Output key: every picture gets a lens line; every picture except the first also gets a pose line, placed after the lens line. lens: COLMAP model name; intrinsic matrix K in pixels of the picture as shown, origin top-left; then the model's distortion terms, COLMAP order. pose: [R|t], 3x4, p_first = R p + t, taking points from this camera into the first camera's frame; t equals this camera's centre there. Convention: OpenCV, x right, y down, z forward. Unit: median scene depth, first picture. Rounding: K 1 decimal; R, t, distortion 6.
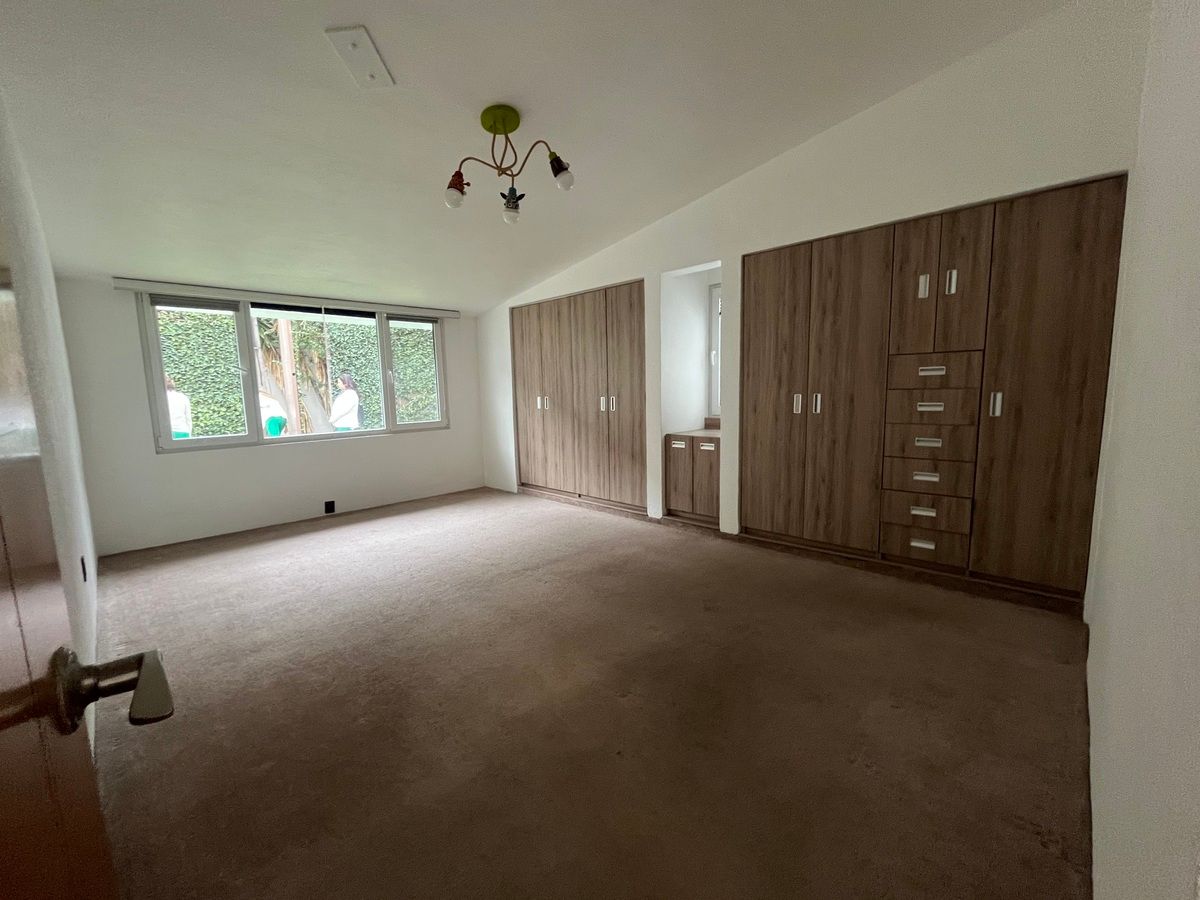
lens RADIAL K [[487.2, 0, 598.0], [0, 487.2, 452.9], [0, 0, 1]] dist [-0.003587, -0.000121]
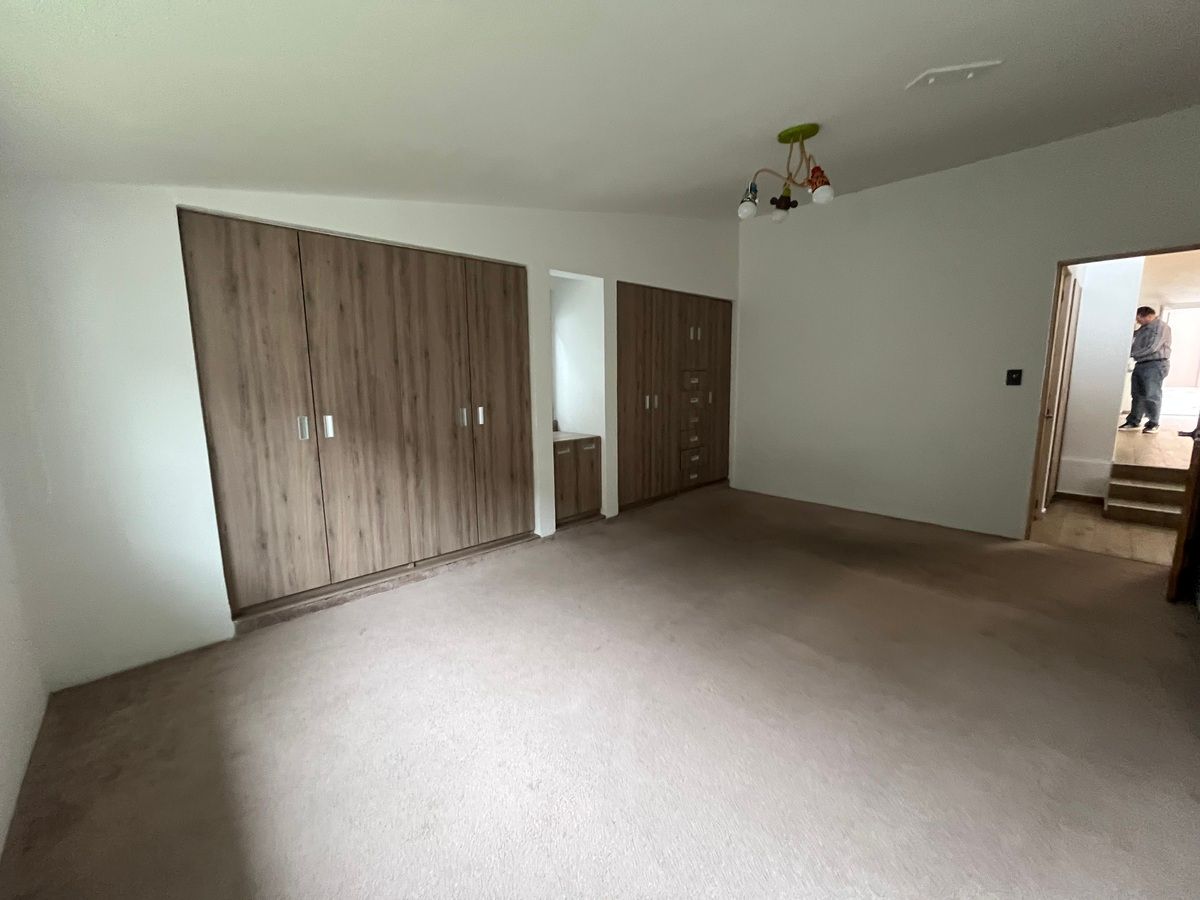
lens RADIAL K [[487.2, 0, 597.7], [0, 487.2, 443.3], [0, 0, 1]] dist [-0.003587, -0.000121]
pose [[0.046228, -0.126675, 0.990867, -0.722554], [0.134803, 0.983645, 0.119462, -0.126522], [-0.989794, 0.128049, 0.062548, 0.791535]]
